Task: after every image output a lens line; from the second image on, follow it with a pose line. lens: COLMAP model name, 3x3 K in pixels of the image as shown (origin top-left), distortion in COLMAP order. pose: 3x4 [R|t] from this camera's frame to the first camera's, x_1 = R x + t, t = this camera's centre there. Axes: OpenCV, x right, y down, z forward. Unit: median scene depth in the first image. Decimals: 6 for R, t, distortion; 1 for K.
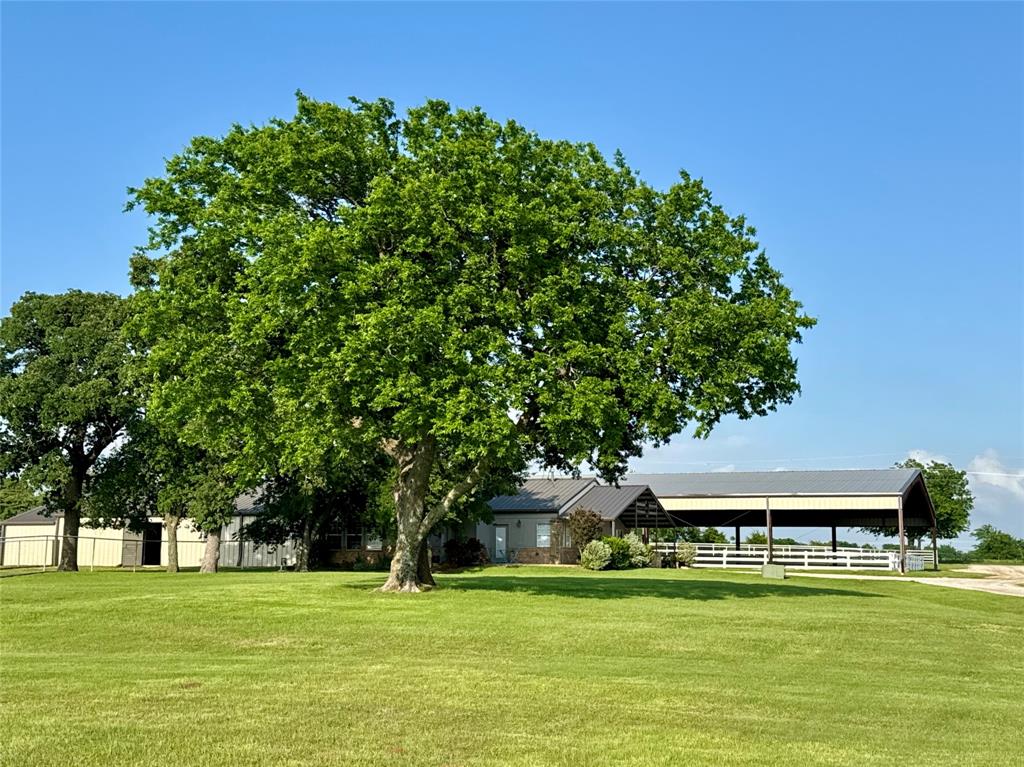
lens RADIAL K [[1375.7, 0, 512.3], [0, 1375.7, 383.2], [0, 0, 1]] dist [0.123824, 0.000000]
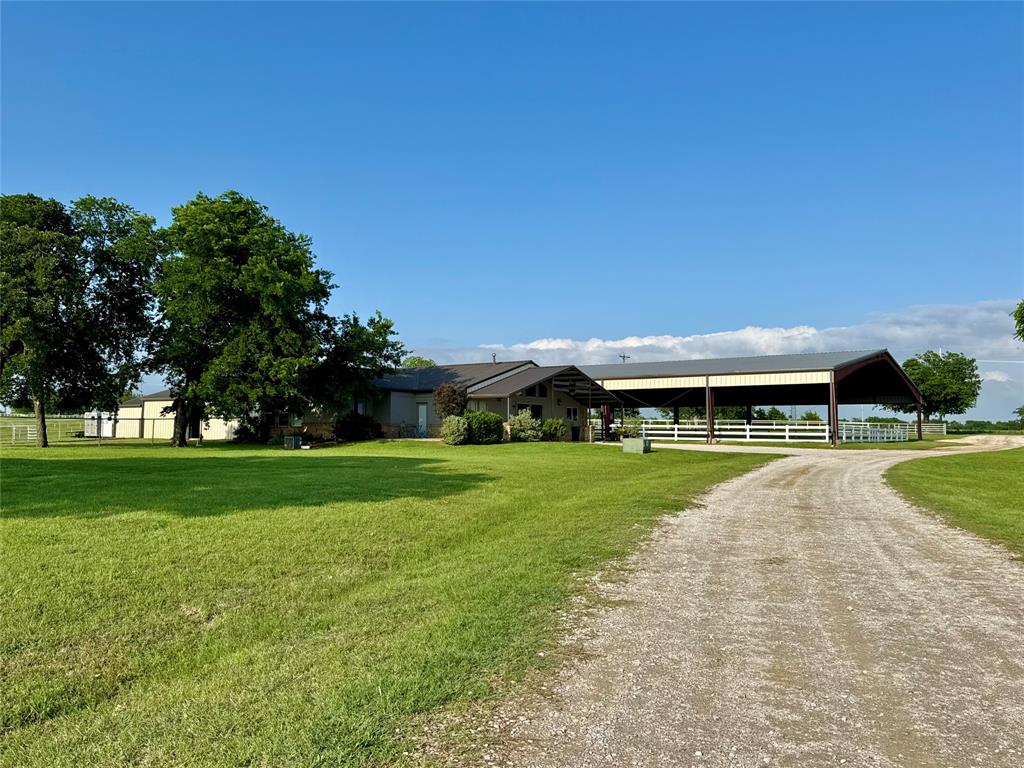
lens RADIAL K [[831.9, 0, 511.6], [0, 831.9, 385.7], [0, 0, 1]] dist [-0.003642, -0.002188]
pose [[0.966100, -0.017671, -0.257561, 0.201527], [0.035568, 0.997252, 0.064992, 0.041988], [0.255705, -0.071950, 0.964074, 0.329264]]
